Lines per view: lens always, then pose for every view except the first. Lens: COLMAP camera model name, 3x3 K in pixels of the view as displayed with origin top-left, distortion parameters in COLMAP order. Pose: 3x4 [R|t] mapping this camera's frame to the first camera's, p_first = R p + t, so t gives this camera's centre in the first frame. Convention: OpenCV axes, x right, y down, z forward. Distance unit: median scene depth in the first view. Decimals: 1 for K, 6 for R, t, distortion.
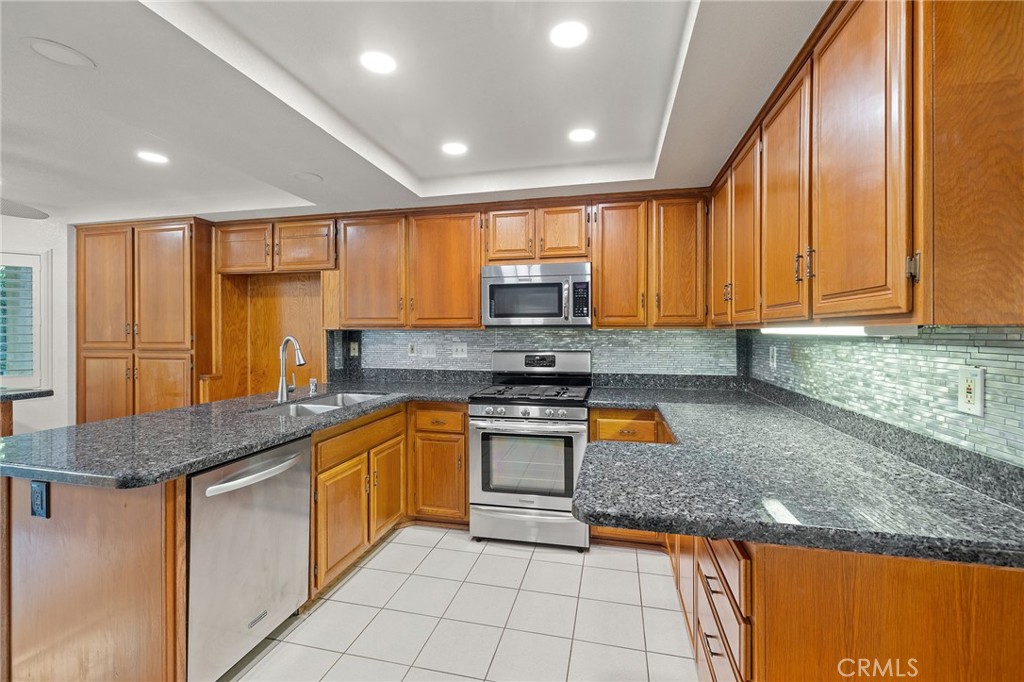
lens RADIAL K [[438.6, 0, 514.5], [0, 438.6, 335.3], [0, 0, 1]] dist [0.004690, -0.001276]
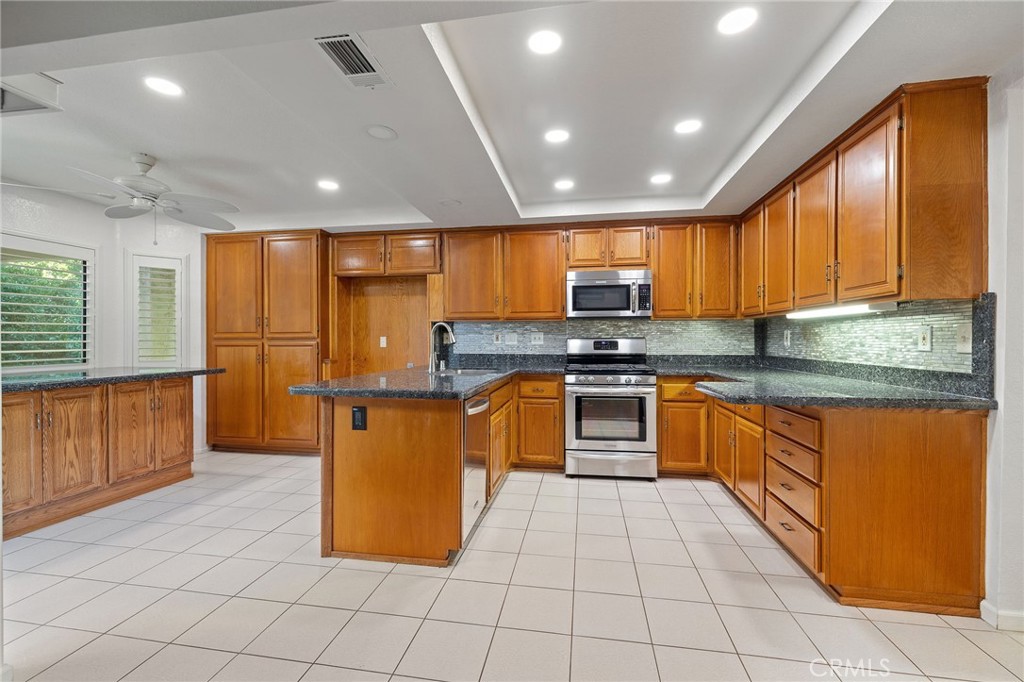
lens RADIAL K [[438.6, 0, 511.6], [0, 438.6, 344.2], [0, 0, 1]] dist [0.004690, -0.001276]
pose [[0.997777, -0.001550, 0.066619, -0.337317], [0.001379, 0.999996, 0.002617, 0.056864], [-0.066623, -0.002520, 0.997775, -0.300719]]
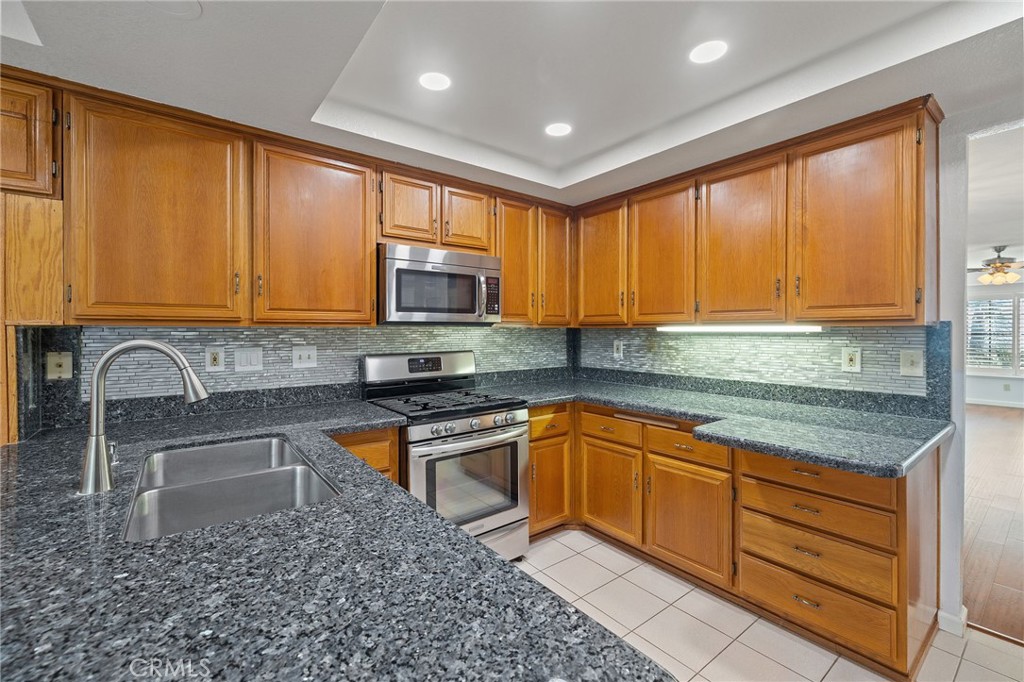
lens RADIAL K [[438.6, 0, 514.0], [0, 438.6, 332.6], [0, 0, 1]] dist [0.004690, -0.001276]
pose [[0.624800, -0.003849, 0.780775, -0.546280], [0.007782, 0.999969, -0.001298, -0.000925], [-0.780746, 0.006887, 0.624811, 0.375260]]
